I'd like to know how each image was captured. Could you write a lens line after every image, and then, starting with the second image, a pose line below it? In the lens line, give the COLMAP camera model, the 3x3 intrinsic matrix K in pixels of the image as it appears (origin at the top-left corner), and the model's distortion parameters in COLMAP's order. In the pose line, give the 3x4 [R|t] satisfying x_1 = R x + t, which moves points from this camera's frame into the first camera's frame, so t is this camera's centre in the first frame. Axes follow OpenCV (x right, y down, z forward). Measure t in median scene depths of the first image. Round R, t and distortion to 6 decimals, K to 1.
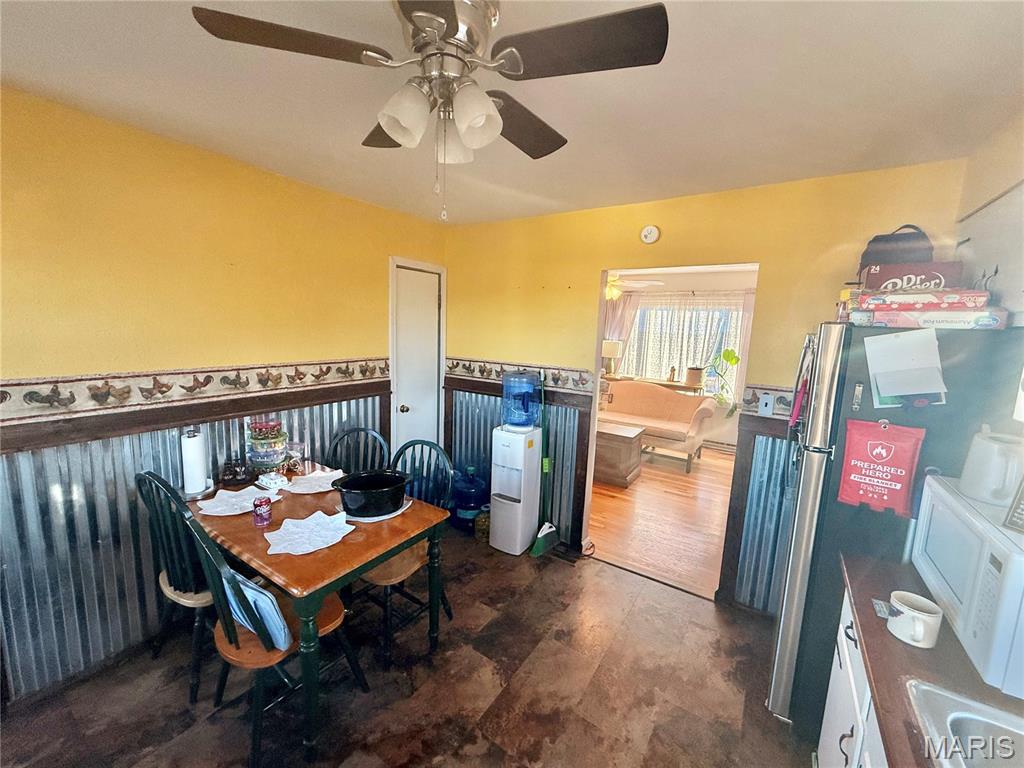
lens RADIAL K [[408.1, 0, 512.0], [0, 408.1, 384.0], [0, 0, 1]] dist [0.000692, 0.000010]
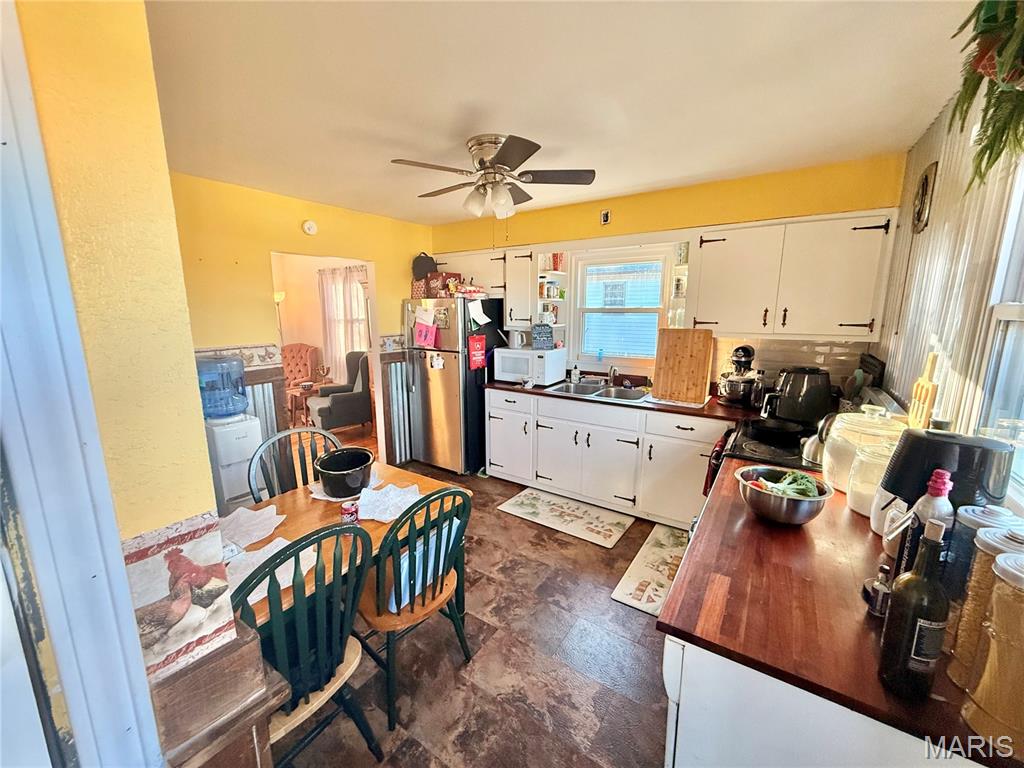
lens RADIAL K [[408.1, 0, 512.0], [0, 408.1, 384.0], [0, 0, 1]] dist [0.000692, 0.000010]
pose [[0.005855, -0.223499, 0.974687, -1.333998], [0.147470, 0.964239, 0.220217, -0.116382], [-0.989049, 0.142447, 0.038605, 0.541782]]
